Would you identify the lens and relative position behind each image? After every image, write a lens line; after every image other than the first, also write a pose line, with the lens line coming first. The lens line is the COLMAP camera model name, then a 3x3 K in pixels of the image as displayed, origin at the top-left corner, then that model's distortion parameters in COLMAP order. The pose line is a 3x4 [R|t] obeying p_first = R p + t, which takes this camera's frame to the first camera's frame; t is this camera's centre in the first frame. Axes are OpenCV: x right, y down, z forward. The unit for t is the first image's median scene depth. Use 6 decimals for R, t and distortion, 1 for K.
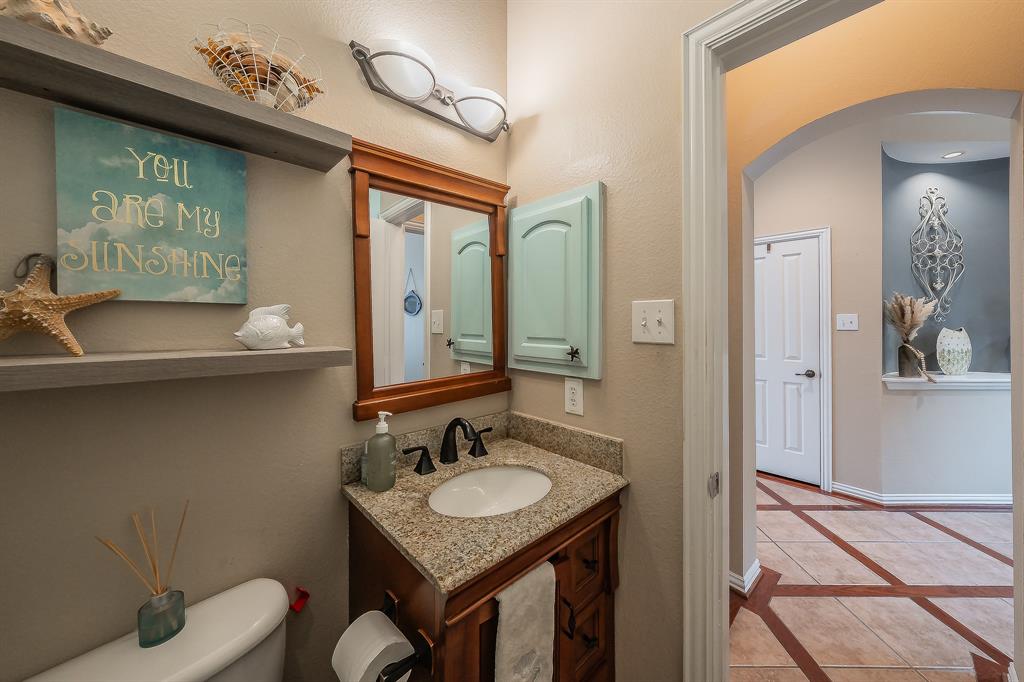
lens RADIAL K [[359.0, 0, 511.4], [0, 359.0, 319.1], [0, 0, 1]] dist [0.000450, 0.000045]
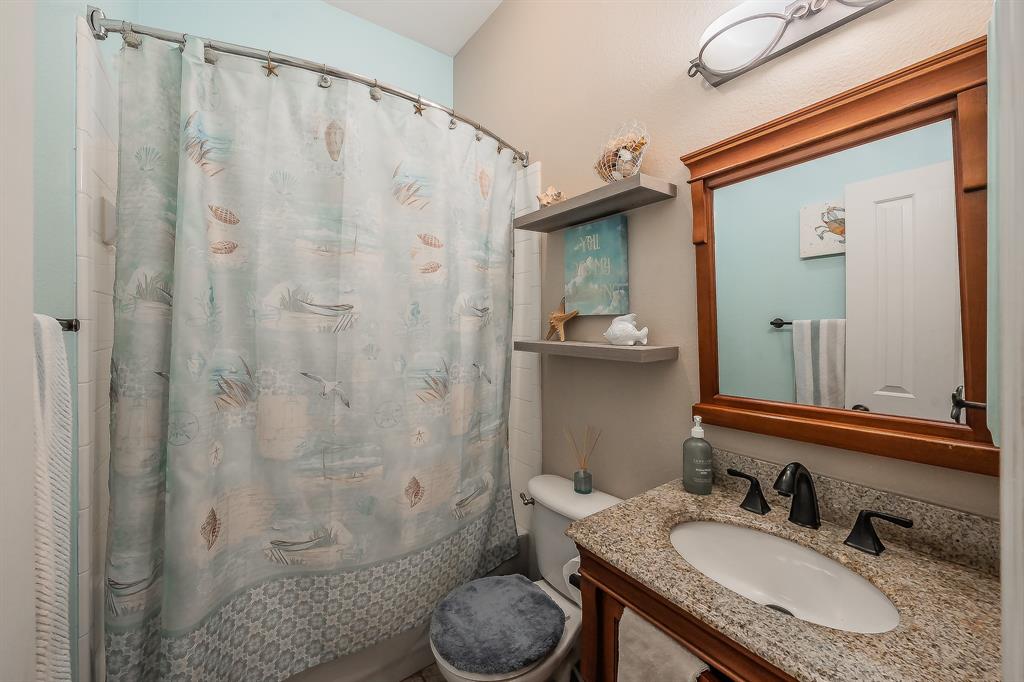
lens RADIAL K [[390.7, 0, 511.3], [0, 390.7, 327.1], [0, 0, 1]] dist [-0.000730, -0.000040]
pose [[-0.122450, 0.003085, -0.992470, 0.914586], [0.007235, 0.999971, 0.002215, 0.003838], [0.992448, -0.006909, -0.122469, 0.723542]]
